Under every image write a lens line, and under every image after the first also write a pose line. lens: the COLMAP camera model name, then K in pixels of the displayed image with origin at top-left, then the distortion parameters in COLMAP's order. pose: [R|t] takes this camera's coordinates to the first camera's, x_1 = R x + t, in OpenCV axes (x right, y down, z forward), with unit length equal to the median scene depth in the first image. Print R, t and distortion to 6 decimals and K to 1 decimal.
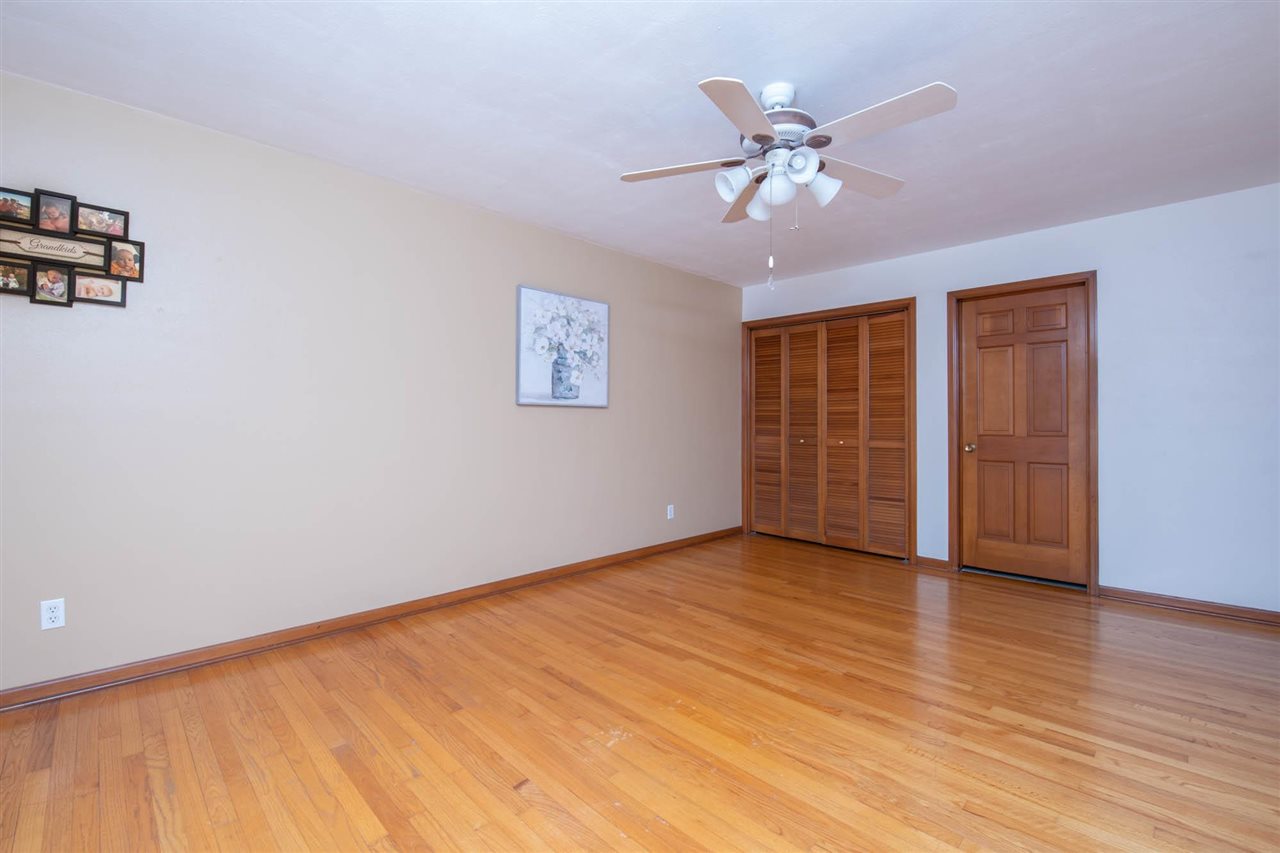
lens RADIAL K [[559.4, 0, 633.0], [0, 559.4, 421.7], [0, 0, 1]] dist [-0.007676, -0.001530]
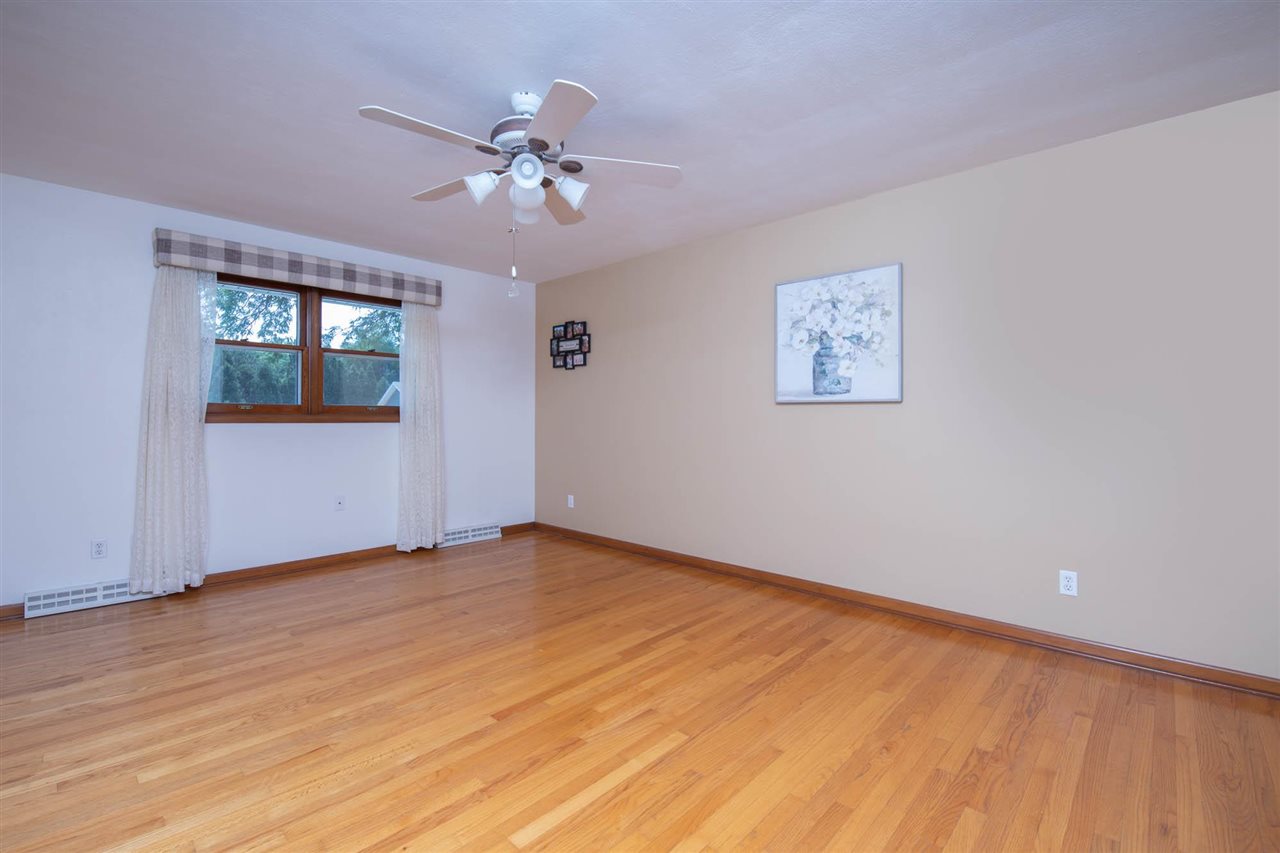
lens RADIAL K [[559.4, 0, 633.5], [0, 559.4, 423.0], [0, 0, 1]] dist [-0.007676, -0.001530]
pose [[0.029180, 0.012782, -0.999492, 0.750912], [0.001838, 0.999916, 0.012841, -0.007859], [0.999572, -0.002211, 0.029154, 0.673553]]
